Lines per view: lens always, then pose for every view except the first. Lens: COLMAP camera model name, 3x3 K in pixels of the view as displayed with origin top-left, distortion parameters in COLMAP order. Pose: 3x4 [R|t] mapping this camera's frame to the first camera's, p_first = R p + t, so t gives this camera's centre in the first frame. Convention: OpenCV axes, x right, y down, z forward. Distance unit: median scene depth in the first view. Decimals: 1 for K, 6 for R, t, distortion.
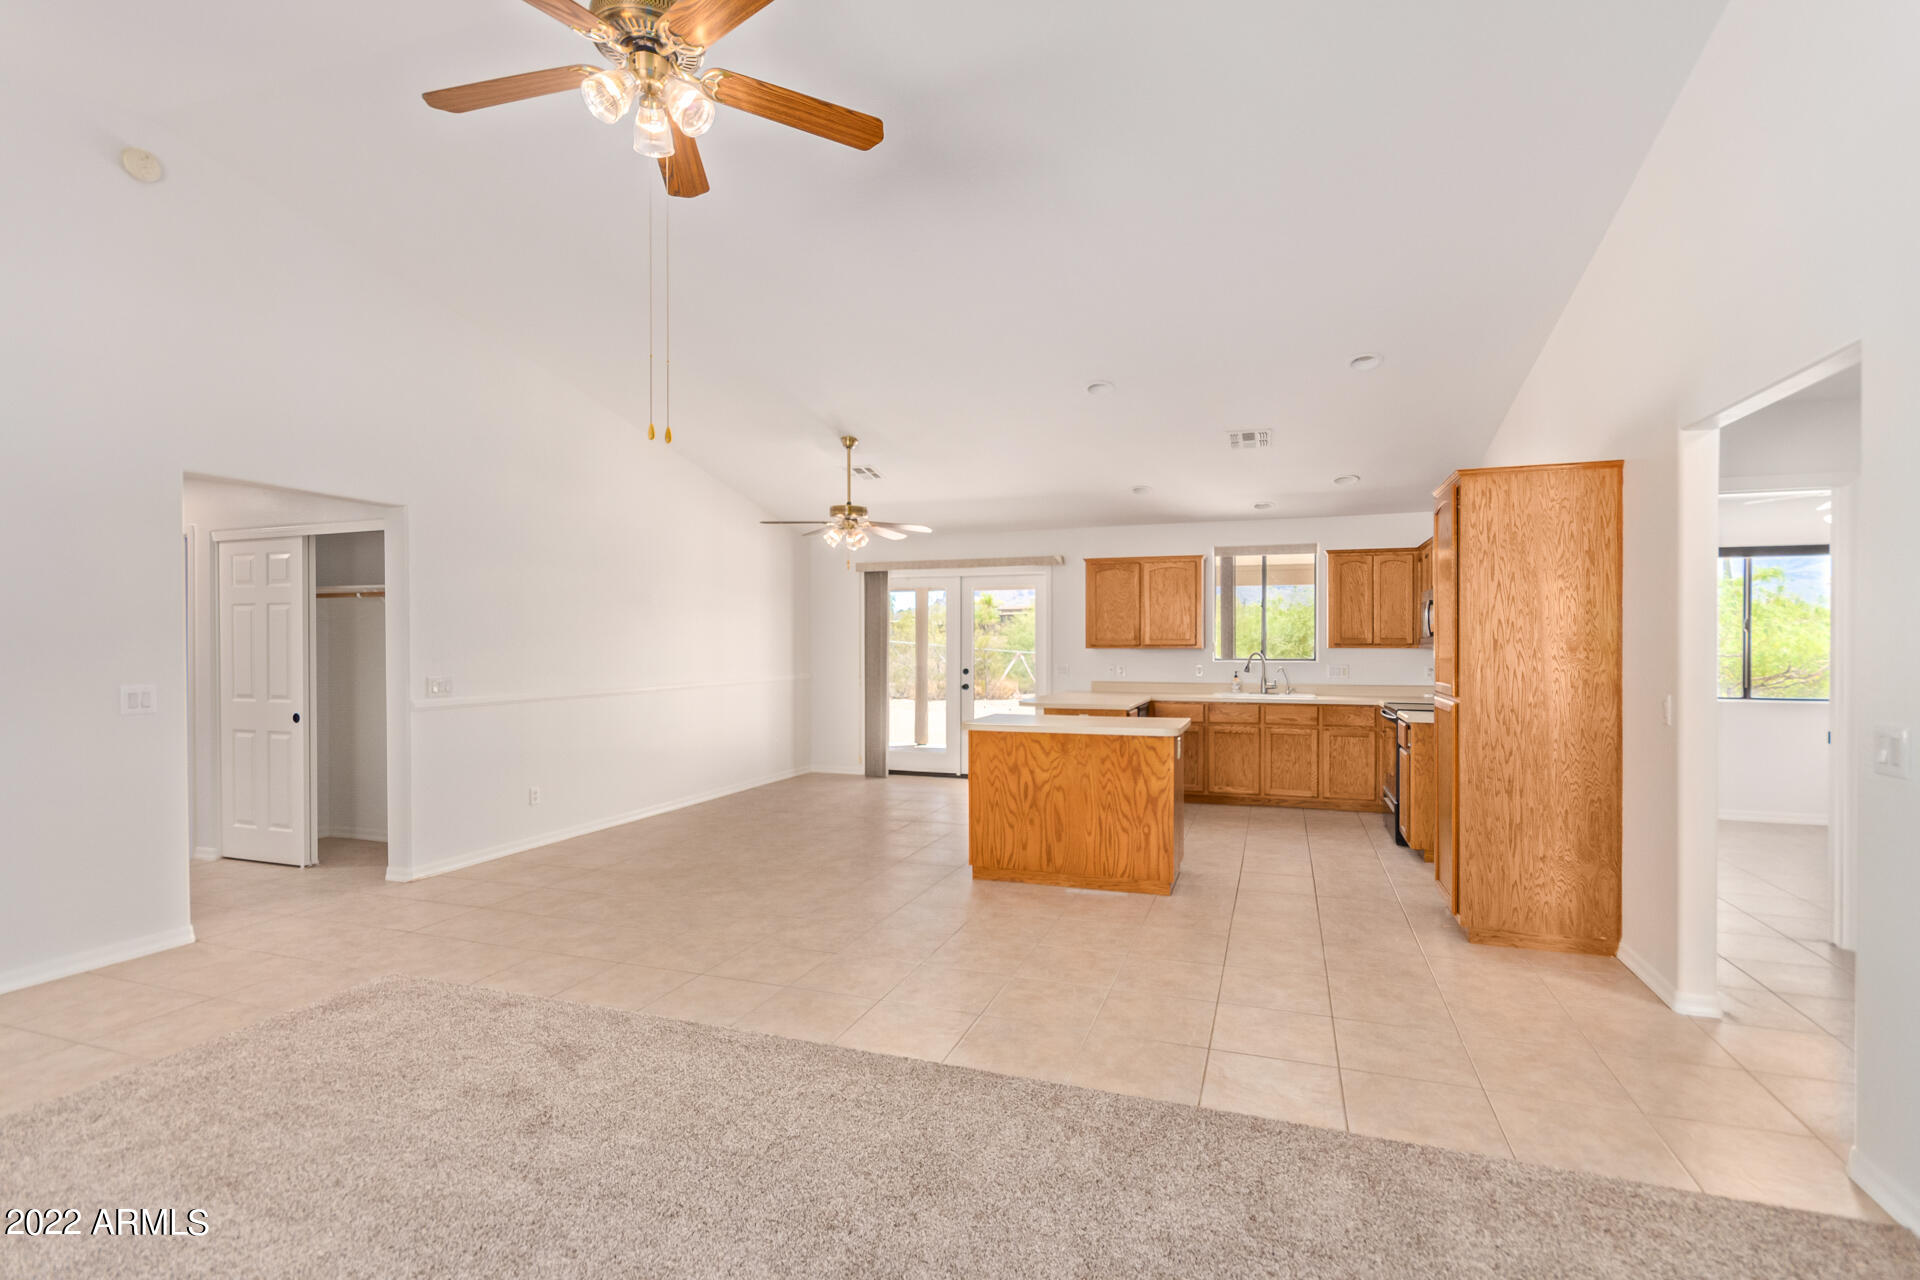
lens RADIAL K [[890.6, 0, 970.6], [0, 890.6, 642.6], [0, 0, 1]] dist [0.000960, 0.000046]
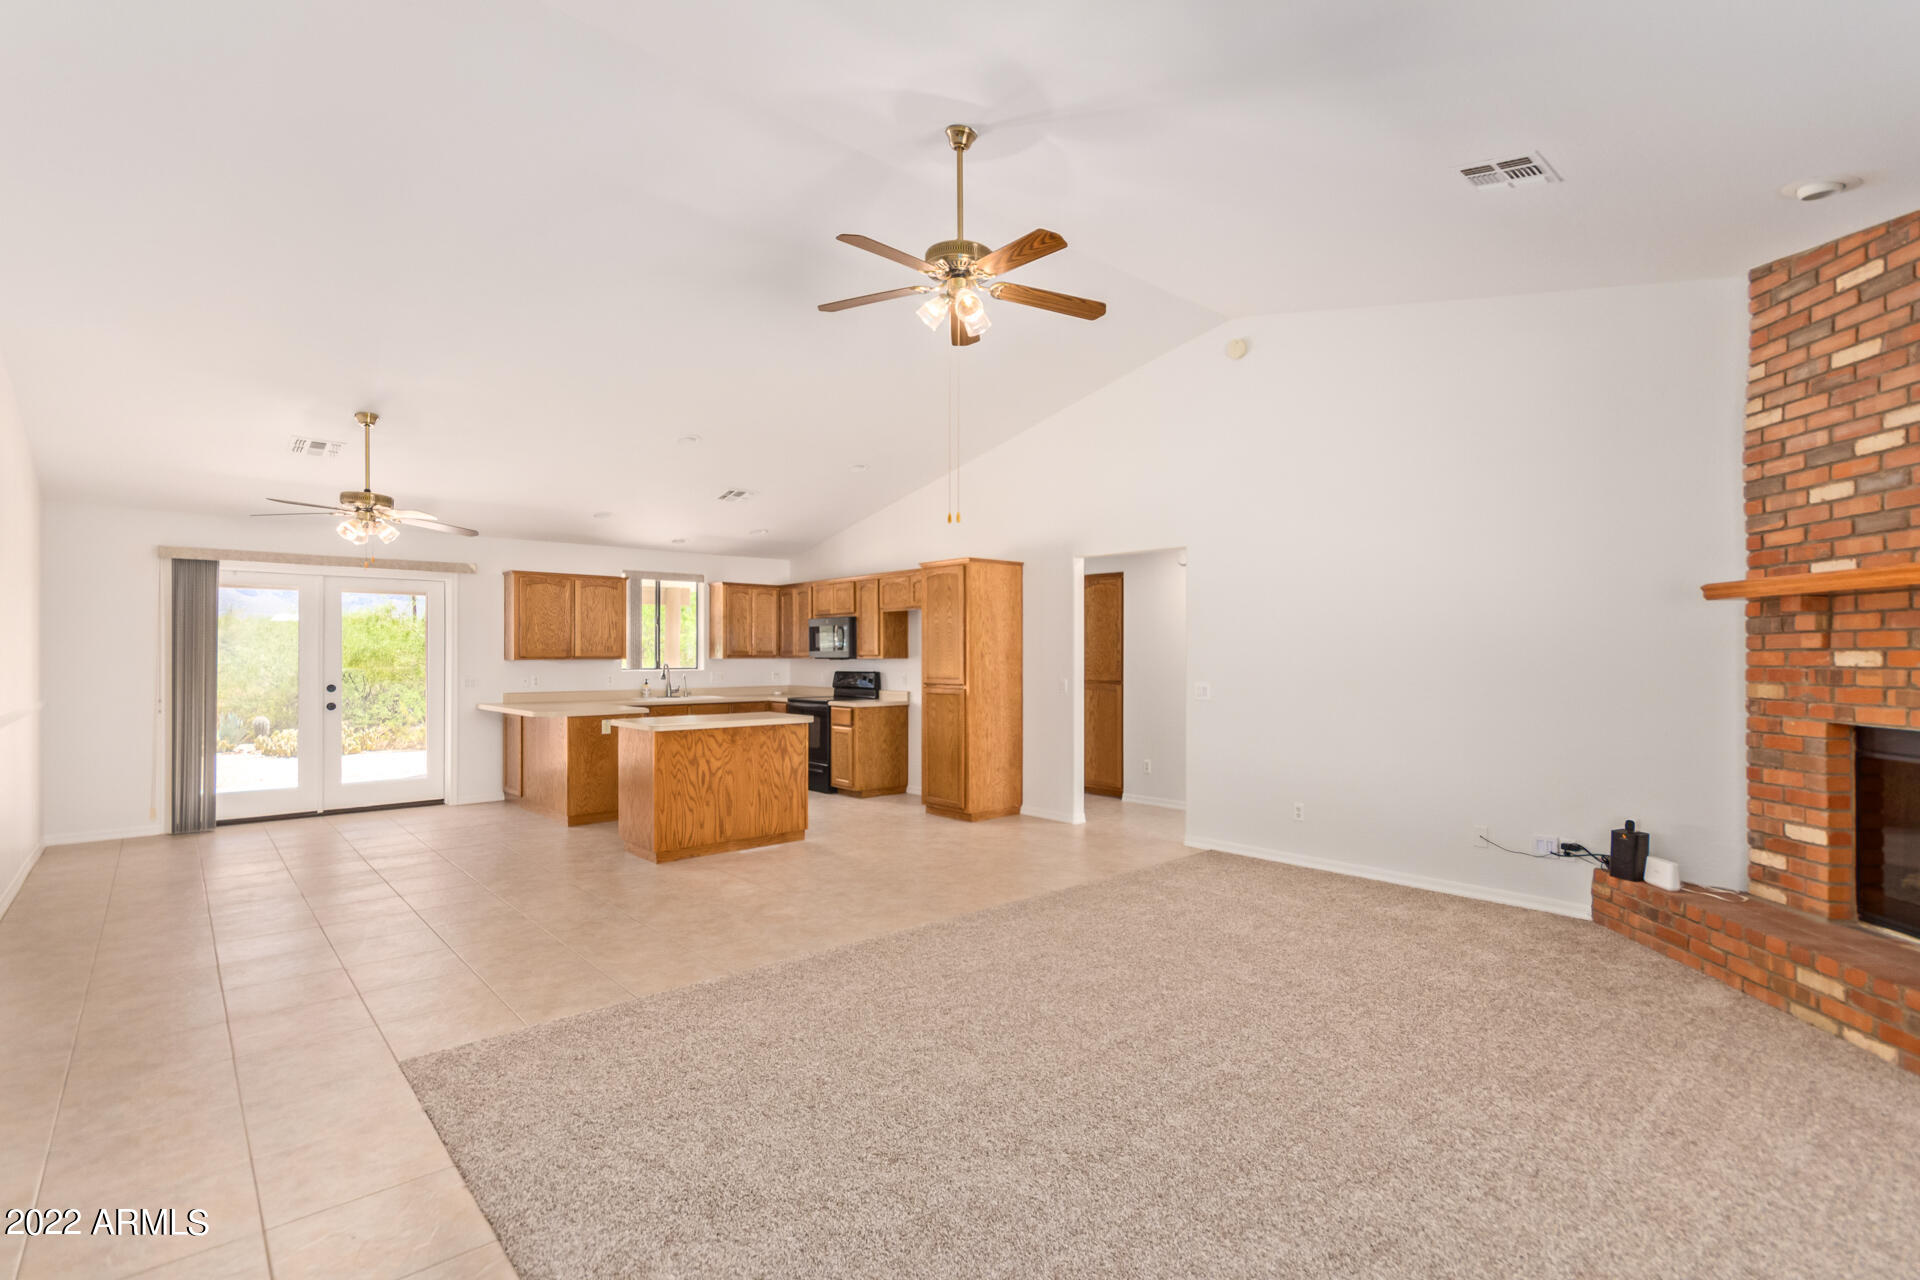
lens RADIAL K [[890.6, 0, 969.9], [0, 890.6, 641.1], [0, 0, 1]] dist [0.000960, 0.000046]
pose [[0.485190, 0.013698, 0.874301, -0.565213], [-0.000198, 0.999879, -0.015556, 0.000941], [-0.874409, 0.007374, 0.485134, 0.076646]]
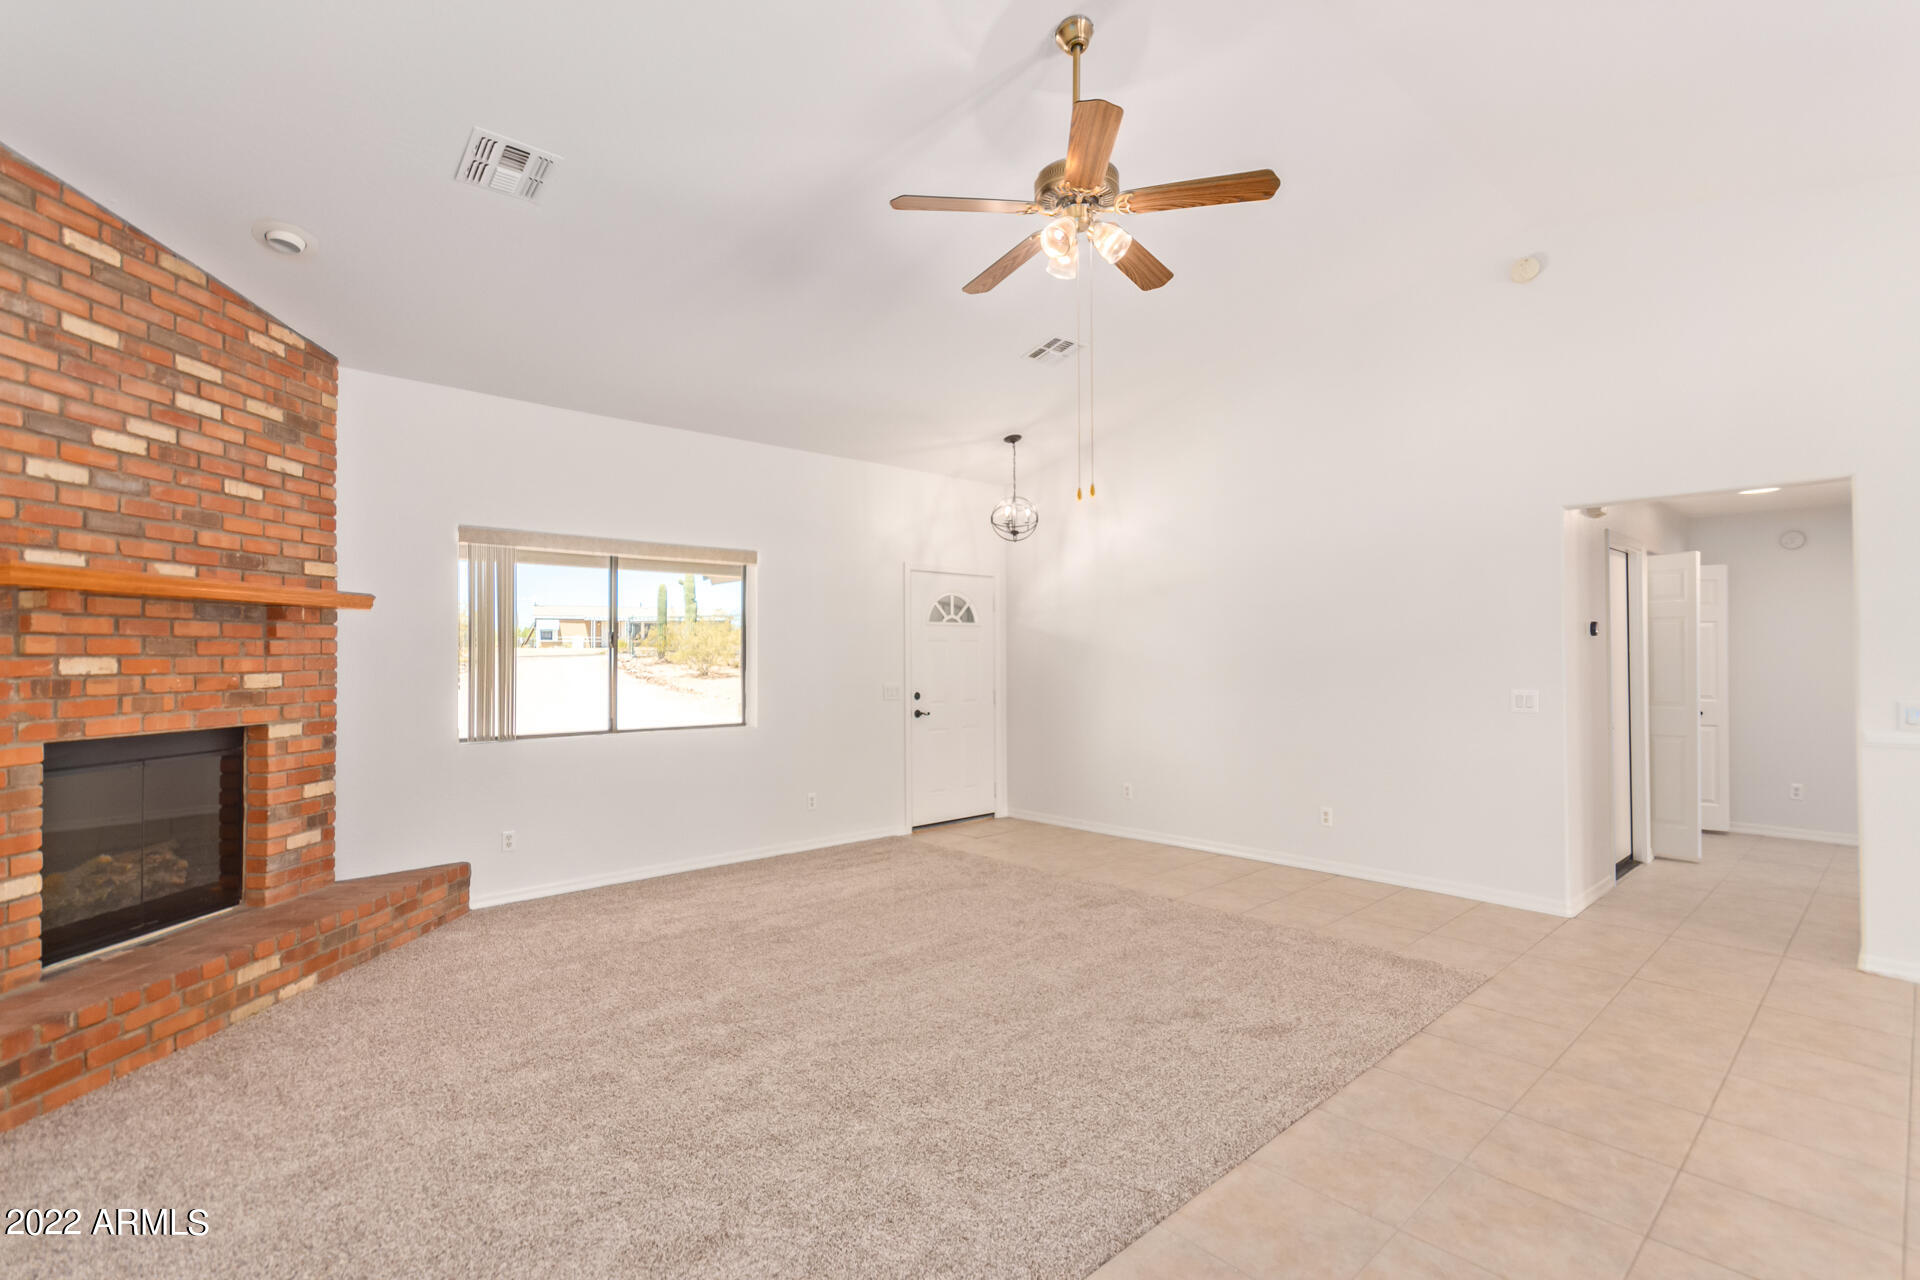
lens RADIAL K [[891.6, 0, 965.5], [0, 891.6, 648.0], [0, 0, 1]] dist [-0.001432, -0.000061]
pose [[-0.477467, -0.004656, -0.878637, 0.280735], [0.002198, 0.999977, -0.006493, -0.002141], [0.878647, -0.005031, -0.477445, 0.485324]]
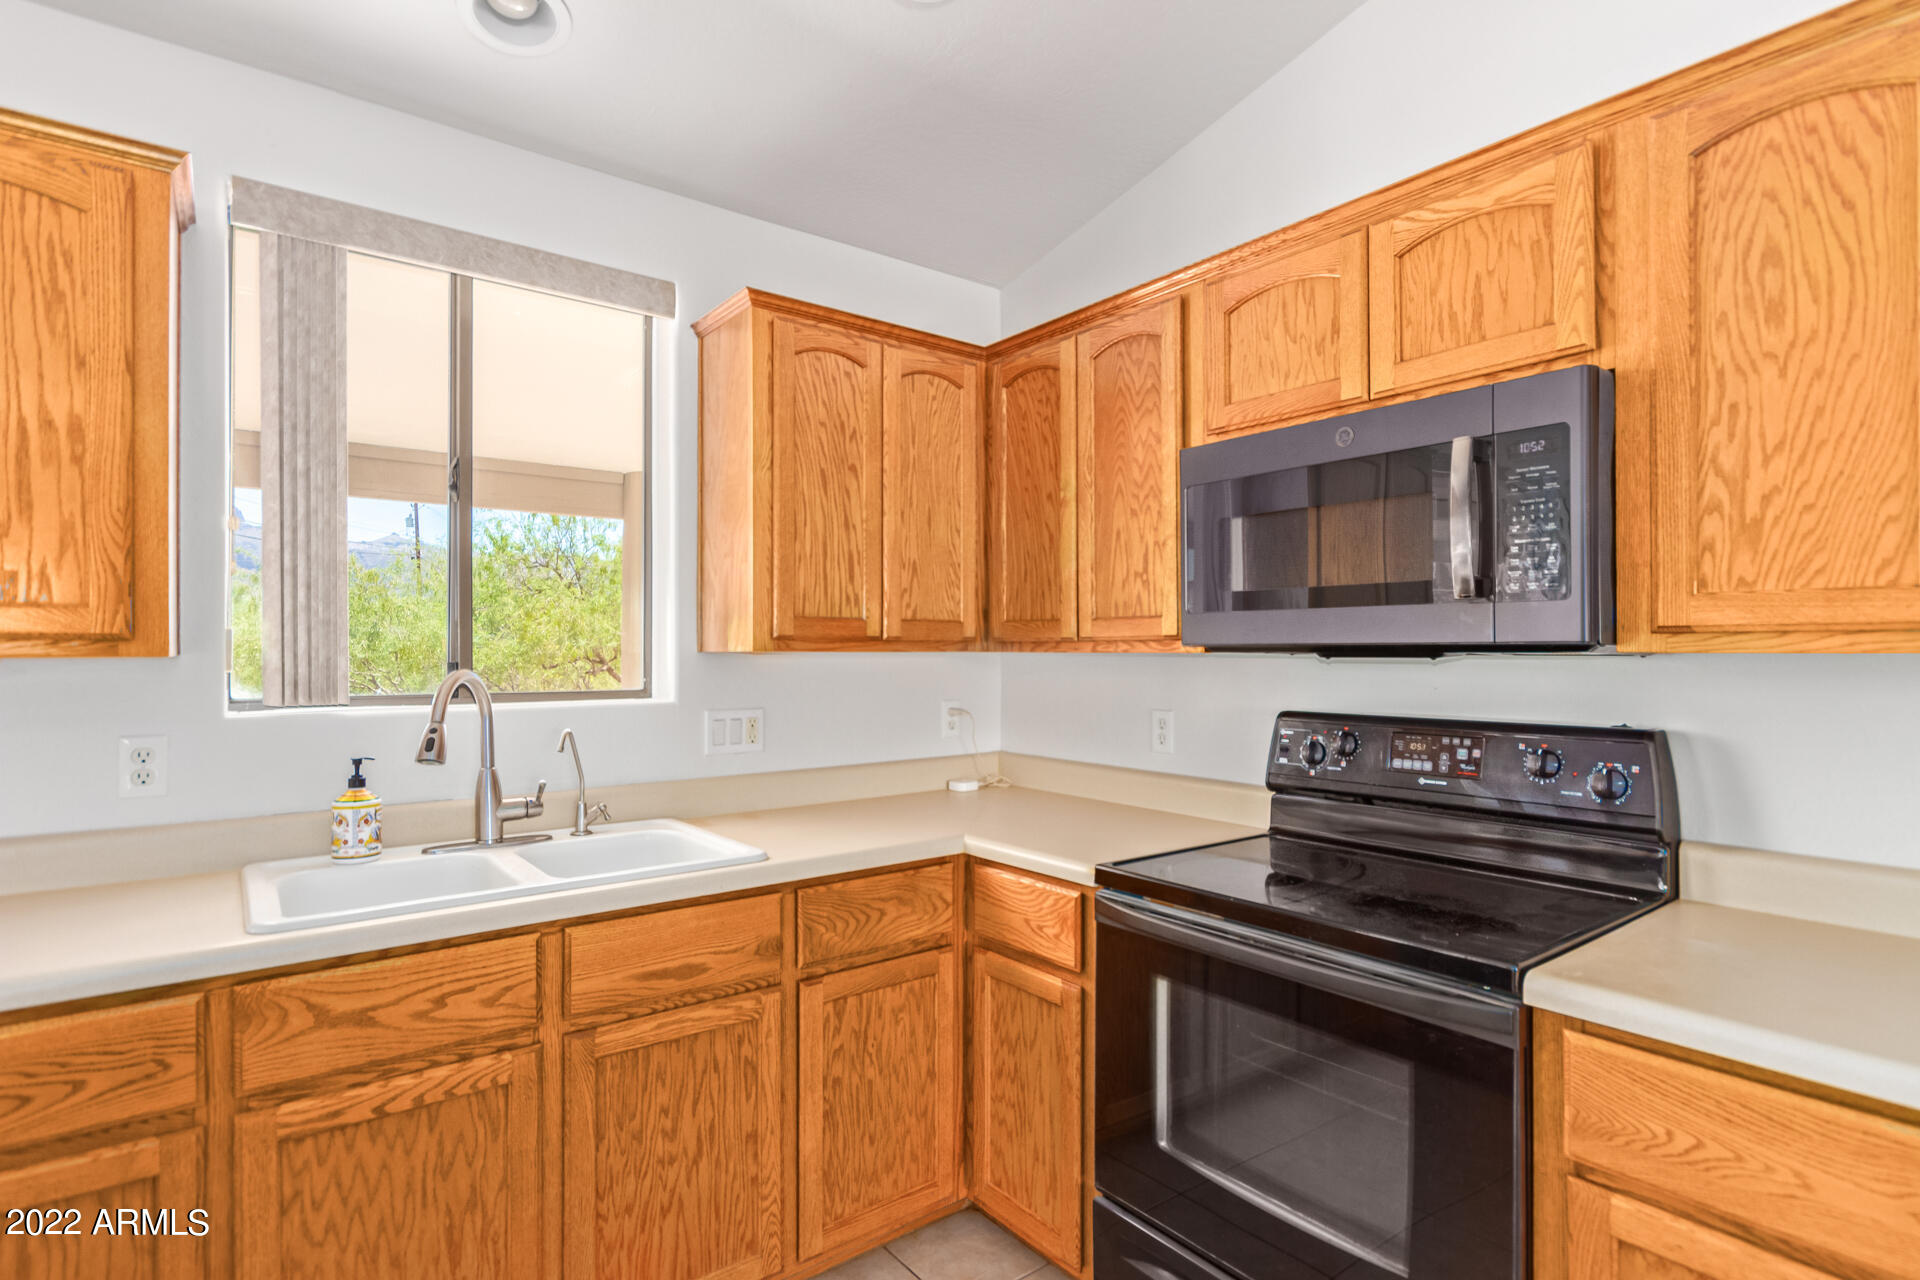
lens RADIAL K [[949.1, 0, 956.5], [0, 949.1, 653.6], [0, 0, 1]] dist [0.001665, 0.000179]
pose [[0.547668, 0.002846, 0.836691, 0.201701], [-0.002474, 0.999995, -0.001782, 0.007344], [-0.836692, -0.001094, 0.547673, 0.826038]]
